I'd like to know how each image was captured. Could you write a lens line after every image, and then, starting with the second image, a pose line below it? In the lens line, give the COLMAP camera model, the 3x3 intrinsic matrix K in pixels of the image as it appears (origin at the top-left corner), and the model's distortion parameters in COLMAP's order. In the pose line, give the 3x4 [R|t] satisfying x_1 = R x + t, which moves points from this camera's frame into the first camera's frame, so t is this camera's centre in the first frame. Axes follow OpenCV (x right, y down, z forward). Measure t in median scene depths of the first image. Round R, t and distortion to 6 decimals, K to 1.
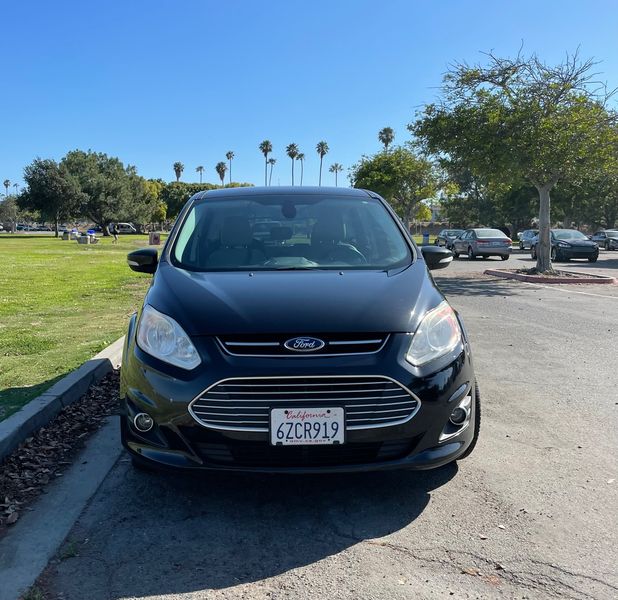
lens RADIAL K [[712.6, 0, 307.5], [0, 712.6, 301.0], [0, 0, 1]] dist [0.006249, 0.000000]
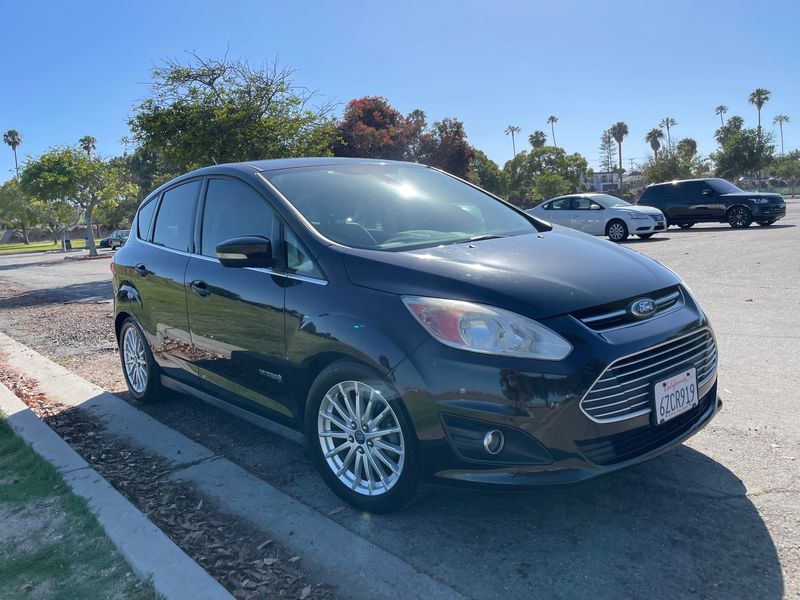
lens RADIAL K [[644.1, 0, 399.4], [0, 644.1, 297.6], [0, 0, 1]] dist [-0.005633, 0.000013]
pose [[0.793947, -0.126231, 0.594739, -0.113077], [0.121072, 0.991443, 0.048805, -0.004461], [-0.595811, 0.033258, 0.802436, 0.082834]]
